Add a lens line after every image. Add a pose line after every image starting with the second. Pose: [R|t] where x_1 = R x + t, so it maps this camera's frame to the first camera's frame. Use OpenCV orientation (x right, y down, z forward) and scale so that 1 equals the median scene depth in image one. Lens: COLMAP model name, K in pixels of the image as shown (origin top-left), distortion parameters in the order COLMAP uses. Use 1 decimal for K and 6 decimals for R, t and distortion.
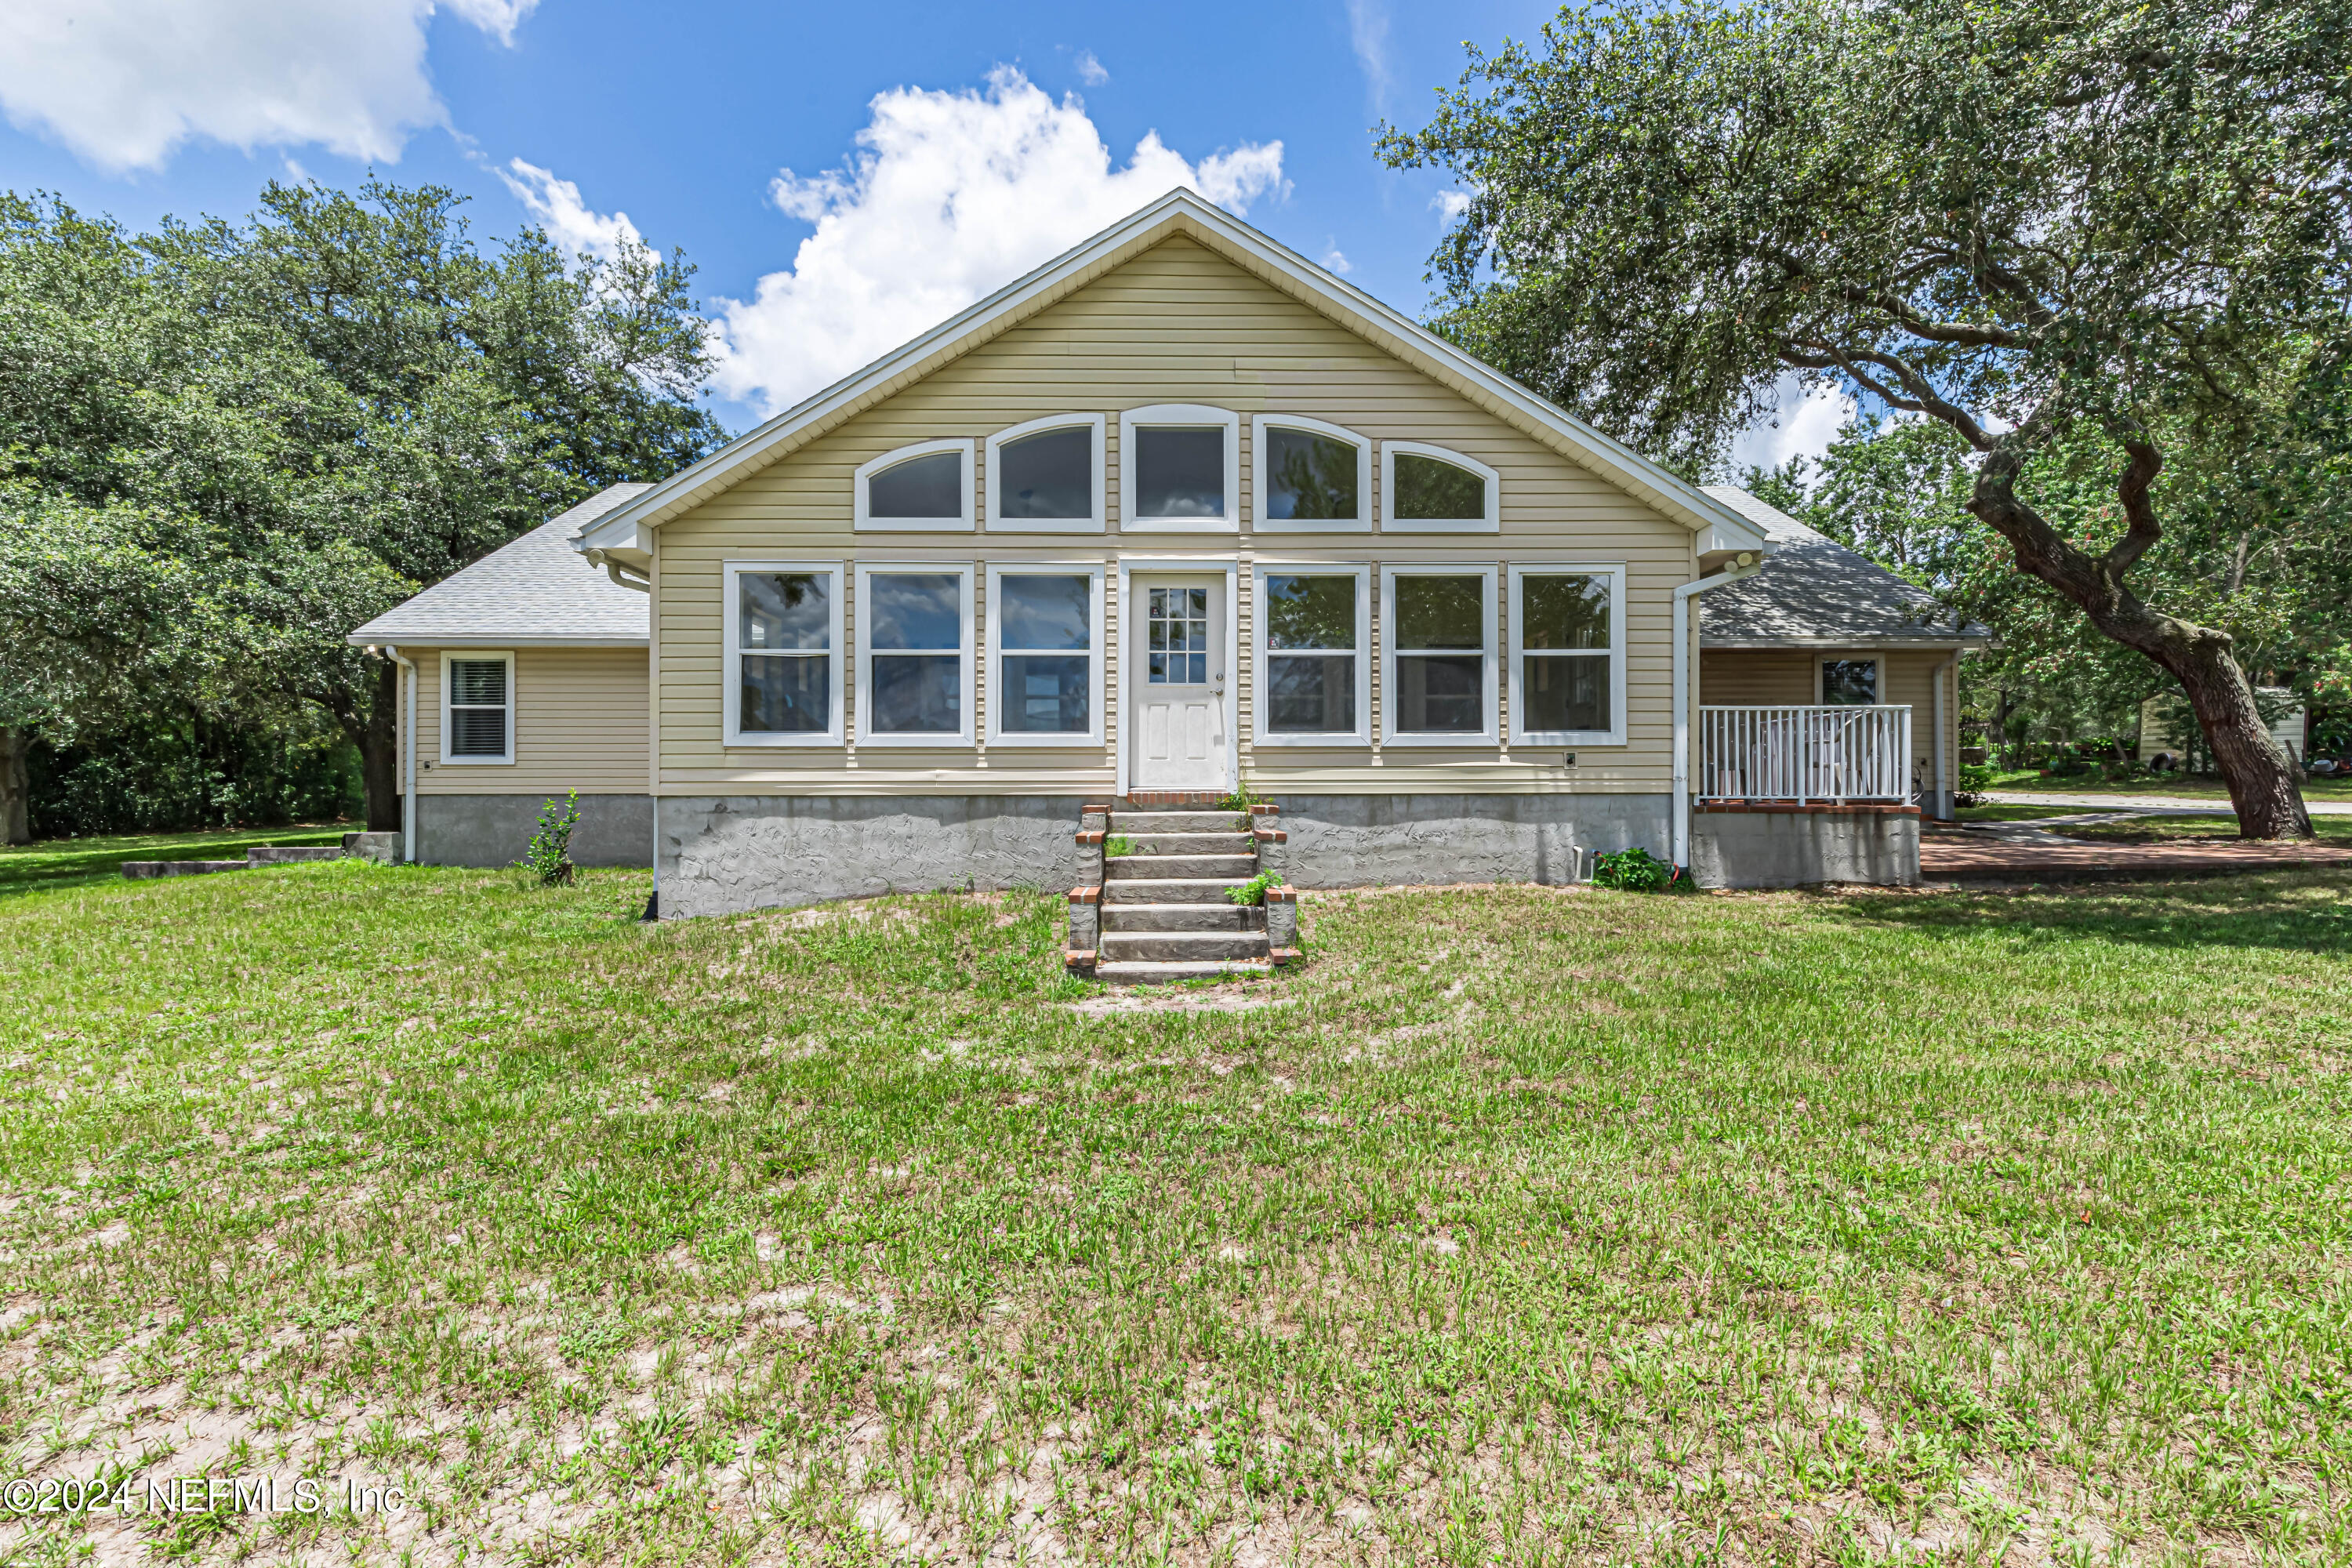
lens RADIAL K [[1112.2, 0, 1176.0], [0, 1112.2, 784.0], [0, 0, 1]] dist [0.002027, -0.000422]
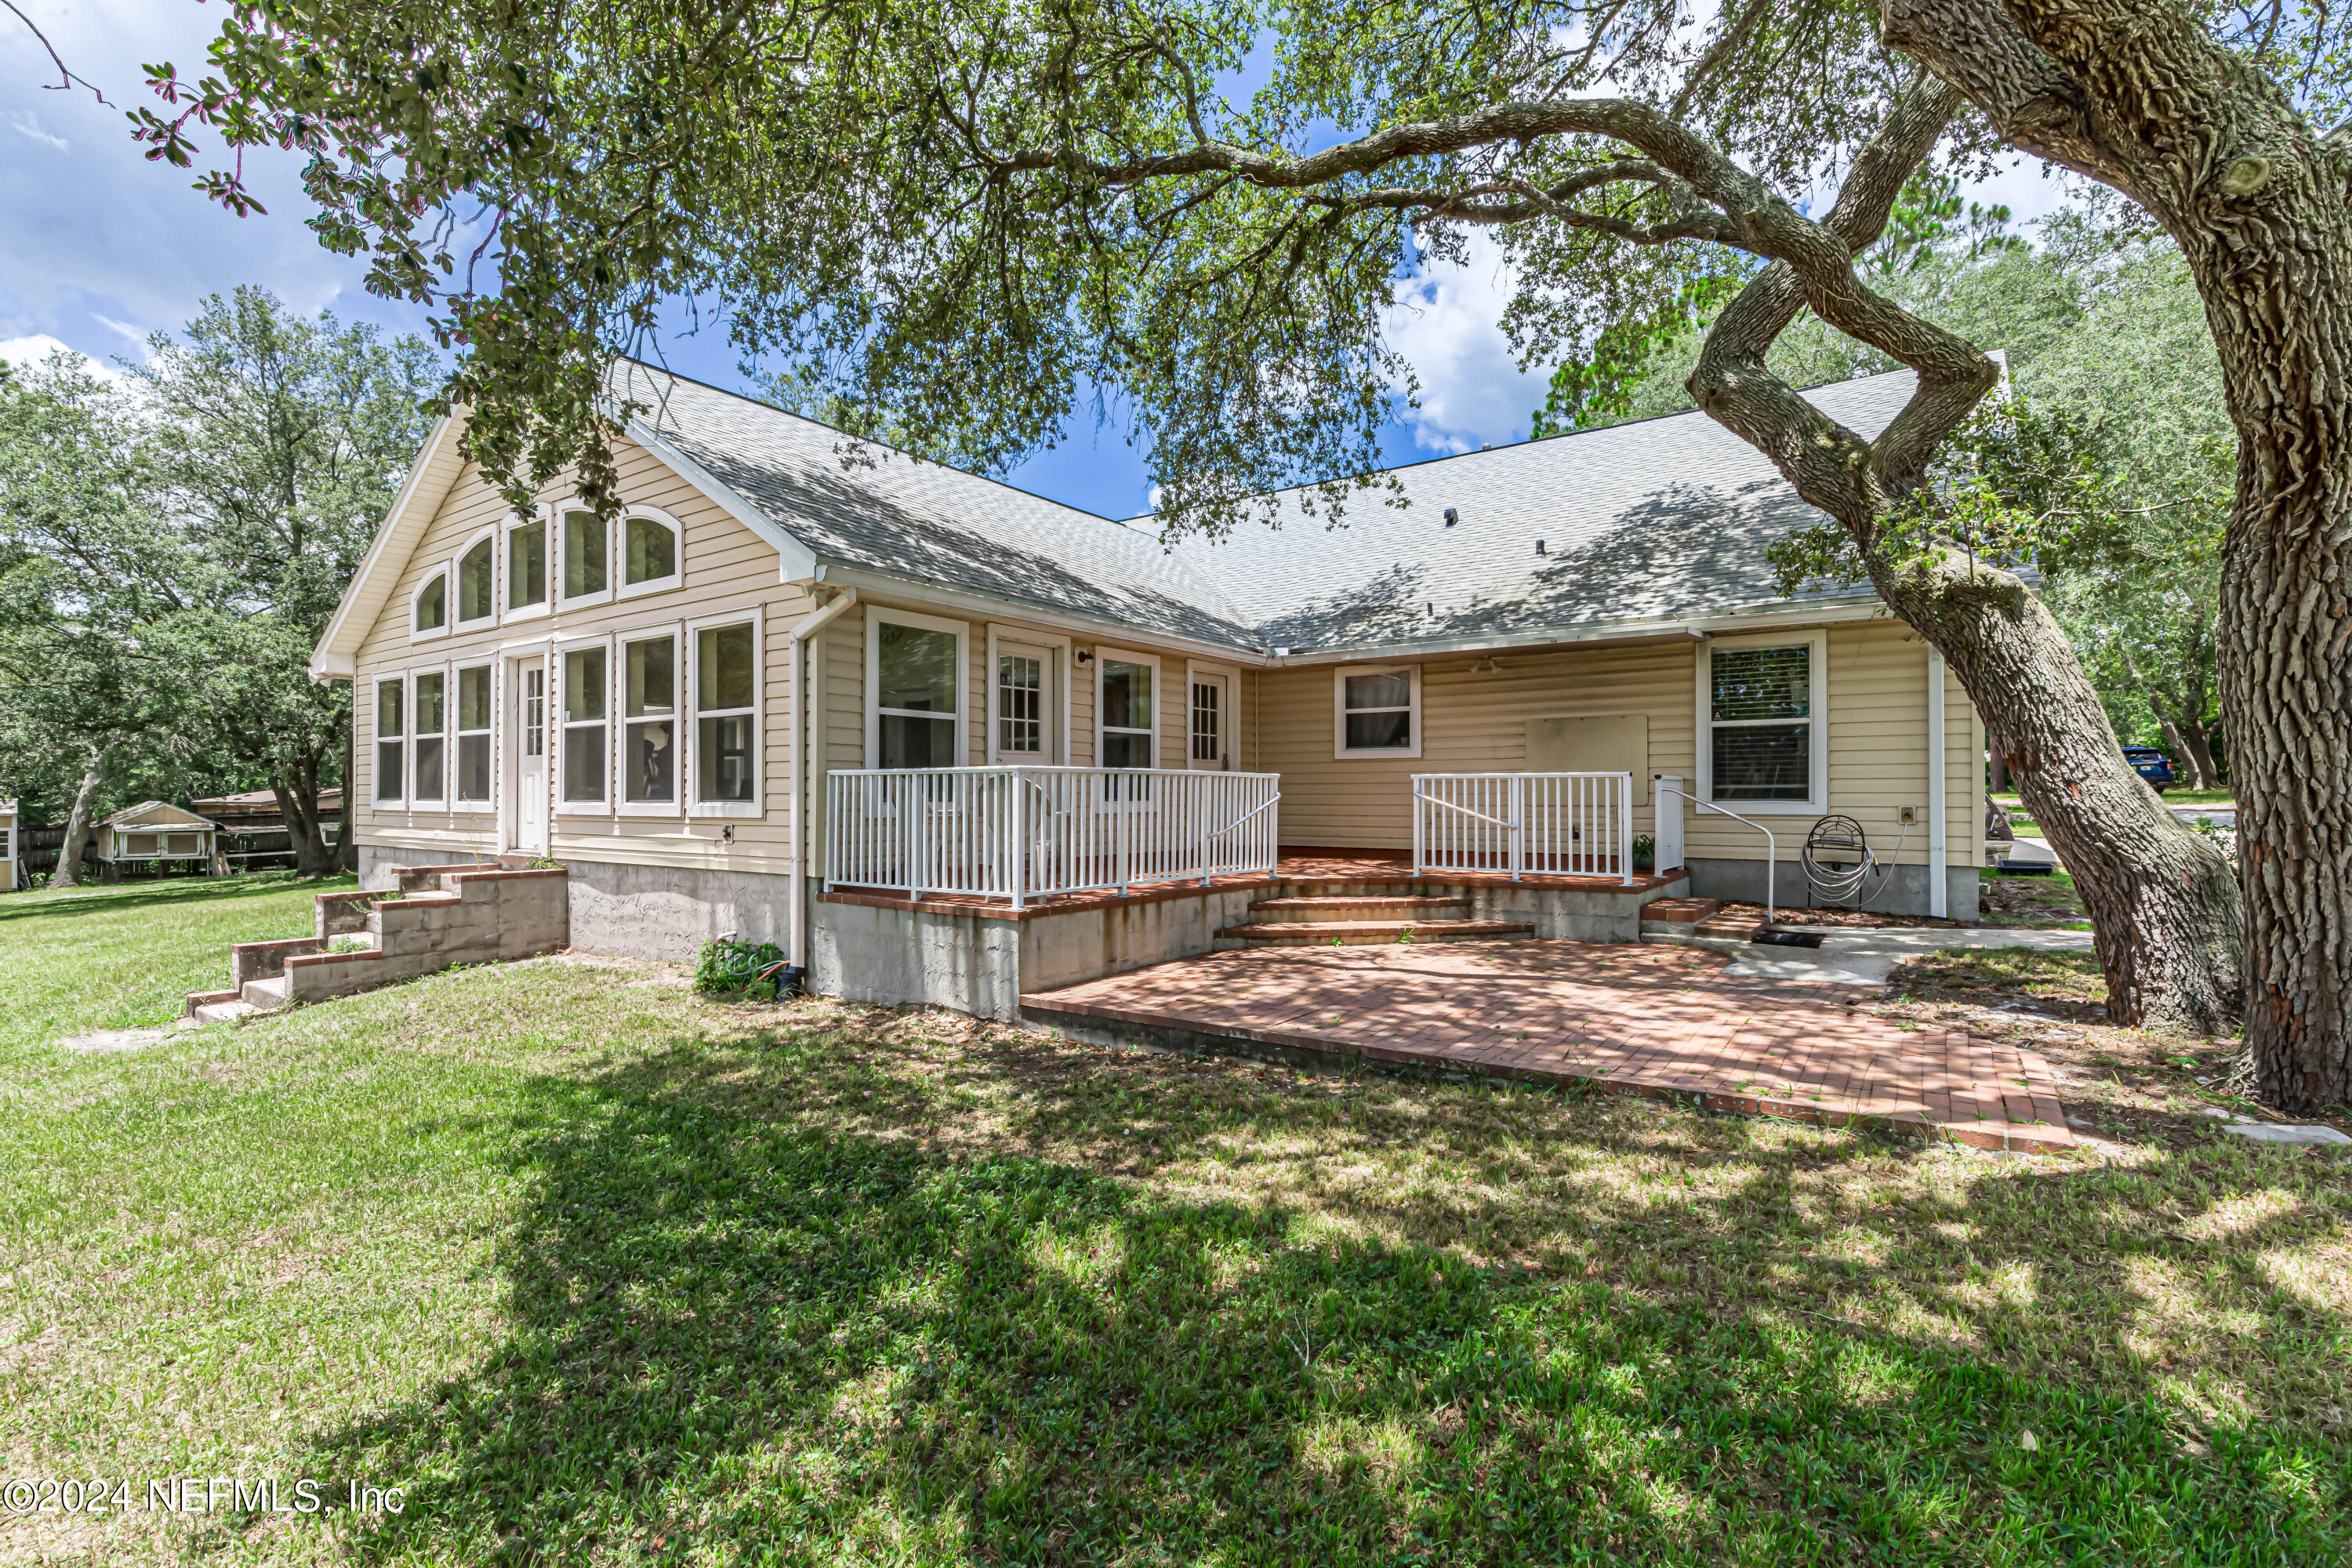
lens RADIAL K [[1138.5, 0, 1180.7], [0, 1138.5, 784.3], [0, 0, 1]] dist [-0.049757, 0.011965]
pose [[0.806390, -0.004504, -0.591367, 1.180962], [-0.007180, 0.999823, -0.017406, -0.047982], [0.591340, 0.018282, 0.806215, 0.487339]]
